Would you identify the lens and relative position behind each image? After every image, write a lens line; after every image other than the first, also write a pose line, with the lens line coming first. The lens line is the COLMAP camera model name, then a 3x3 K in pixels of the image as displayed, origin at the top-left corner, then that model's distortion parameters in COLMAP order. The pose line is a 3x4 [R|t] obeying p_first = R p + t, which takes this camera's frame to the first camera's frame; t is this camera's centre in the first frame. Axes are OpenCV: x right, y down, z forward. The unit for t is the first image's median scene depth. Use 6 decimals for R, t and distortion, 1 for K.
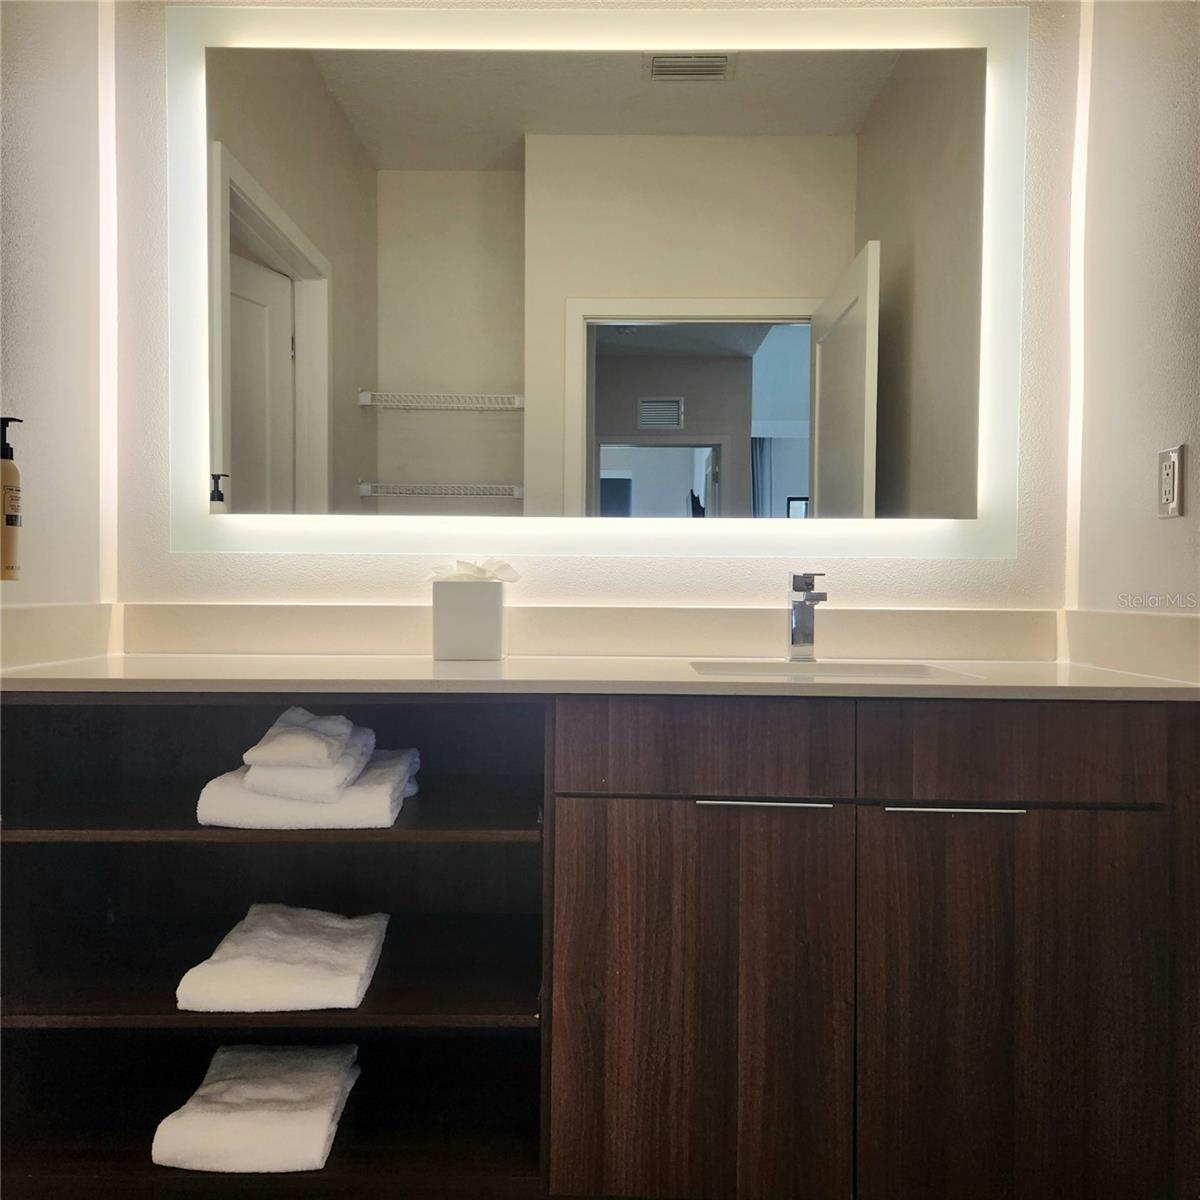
lens RADIAL K [[1073.2, 0, 605.9], [0, 1073.2, 590.3], [0, 0, 1]] dist [0.089382, -0.082957]
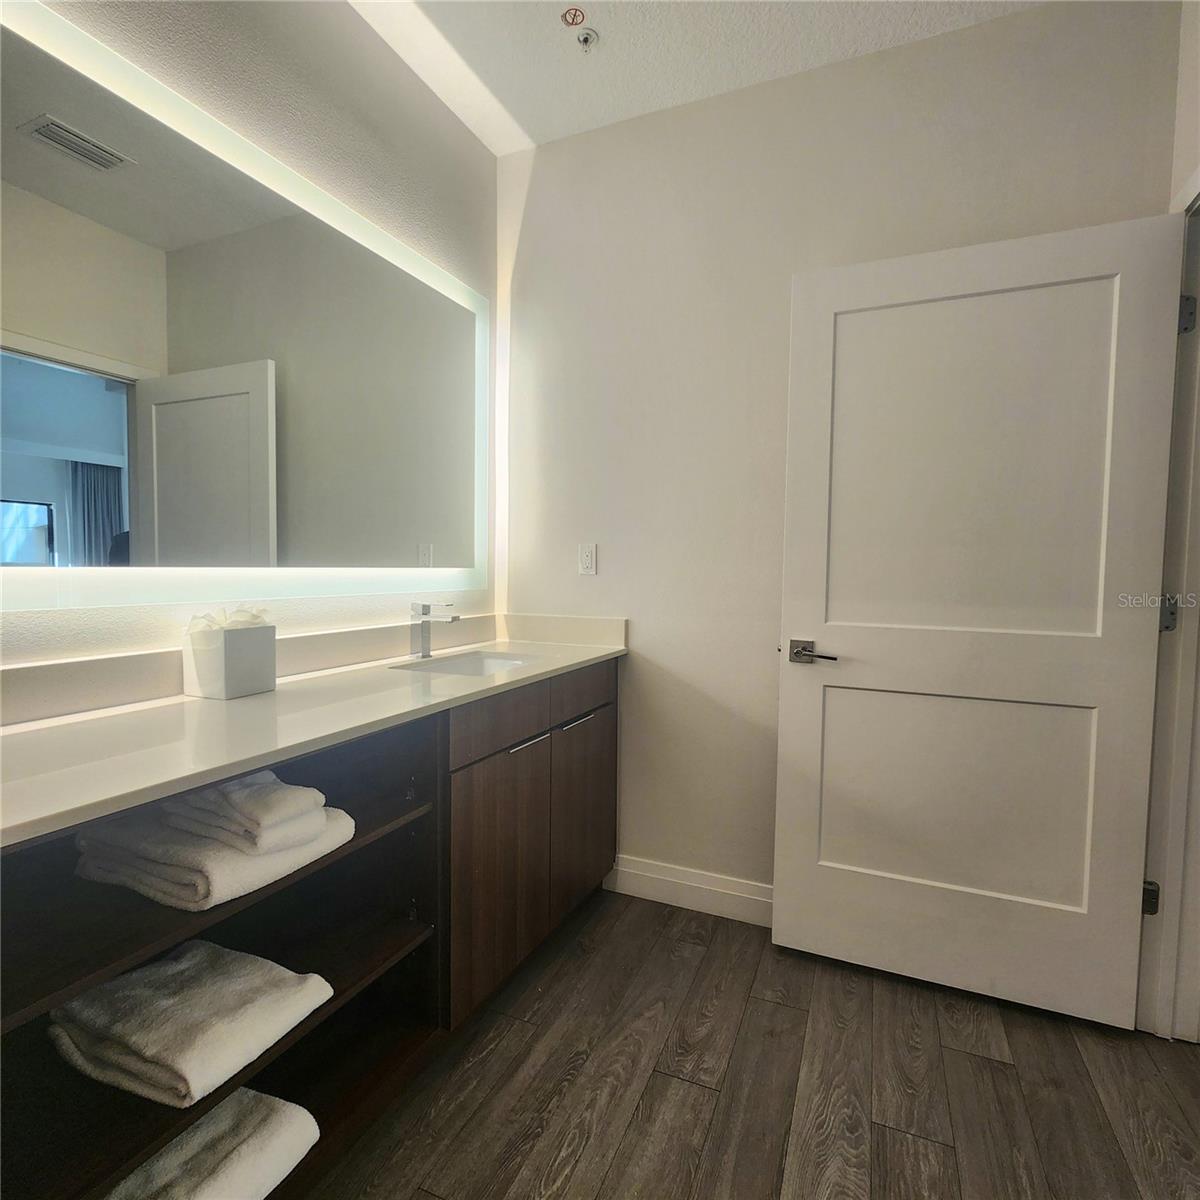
lens RADIAL K [[647.5, 0, 600.0], [0, 647.5, 600.0], [0, 0, 1]] dist [-0.001304, -0.000578]
pose [[0.402103, -0.050437, 0.914204, -0.693550], [0.002859, 0.998546, 0.053832, -0.083496], [-0.915590, -0.019032, 0.401663, 0.425127]]
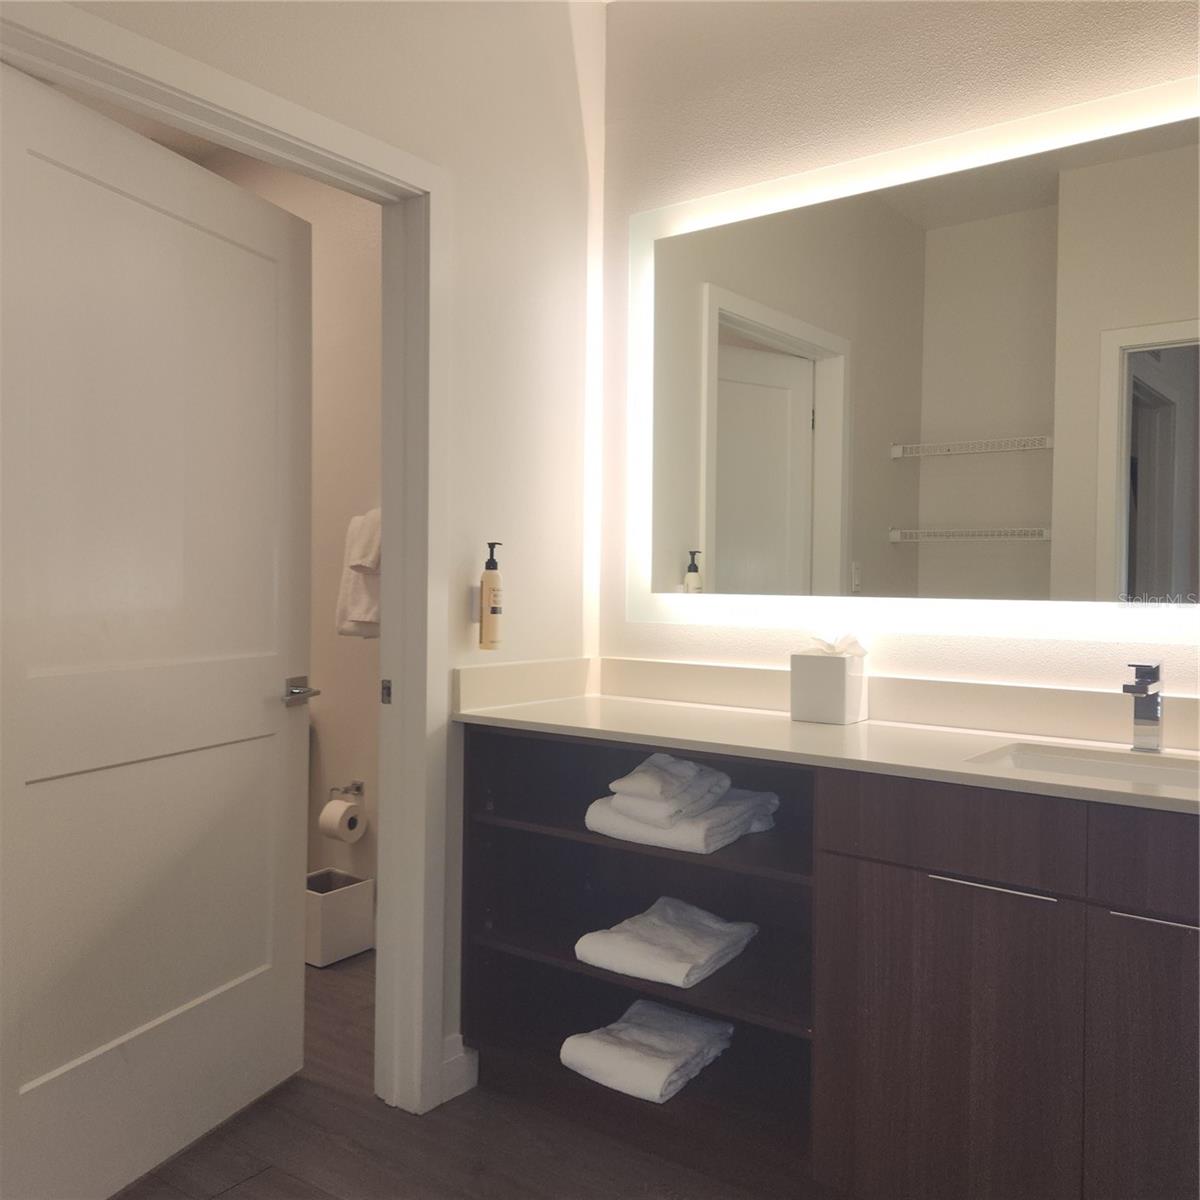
lens RADIAL K [[1084.3, 0, 601.7], [0, 1084.3, 592.7], [0, 0, 1]] dist [0.095135, -0.100222]
pose [[0.803466, 0.009356, -0.595277, 0.440453], [-0.009356, 0.999951, 0.003088, -0.088627], [0.595277, 0.003088, 0.803515, -0.110145]]
